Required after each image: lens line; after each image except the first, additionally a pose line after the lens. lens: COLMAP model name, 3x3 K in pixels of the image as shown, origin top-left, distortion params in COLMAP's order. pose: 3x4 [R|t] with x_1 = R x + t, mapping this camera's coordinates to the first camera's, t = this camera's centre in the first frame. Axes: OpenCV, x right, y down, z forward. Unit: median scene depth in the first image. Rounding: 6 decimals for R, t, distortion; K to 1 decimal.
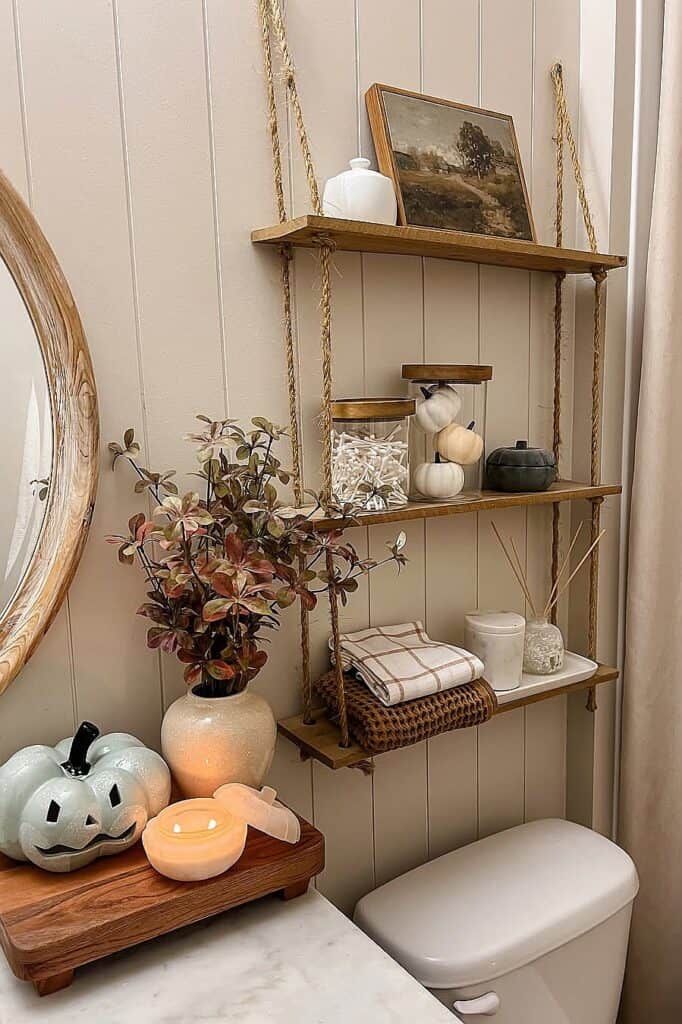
lens RADIAL K [[849.9, 0, 342.4], [0, 849.9, 567.6], [0, 0, 1]] dist [0.132719, -0.232752]
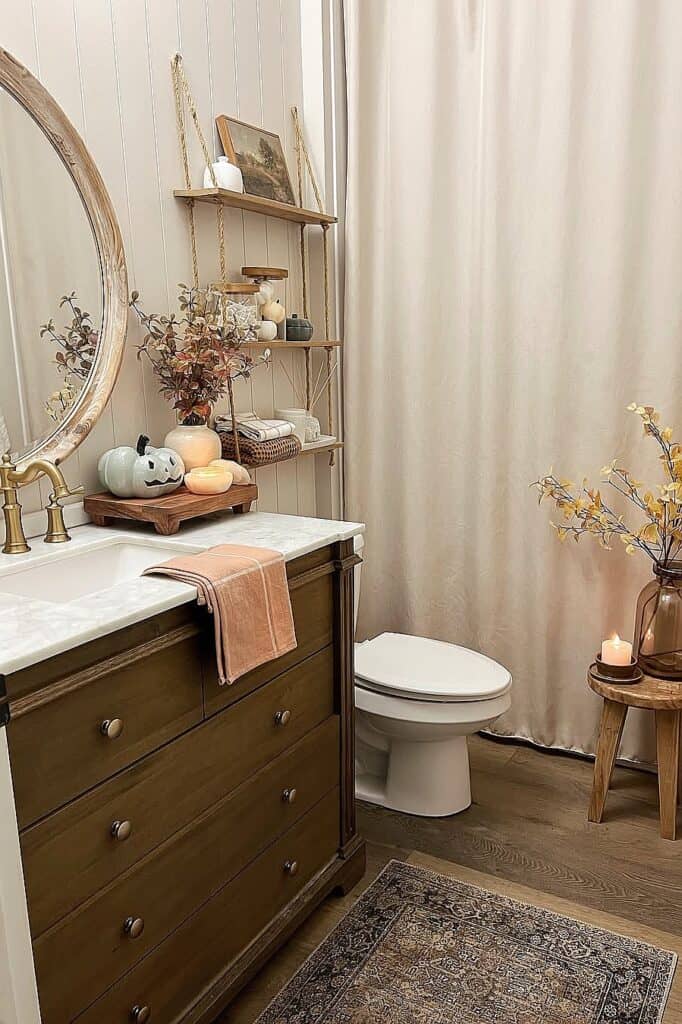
lens RADIAL K [[849.9, 0, 342.4], [0, 849.9, 567.6], [0, 0, 1]] dist [0.132719, -0.232752]
pose [[0.899149, -0.098224, 0.426477, -0.611036], [0.070033, 0.994223, 0.081334, 0.285752], [-0.432003, -0.043264, 0.900834, -0.845751]]
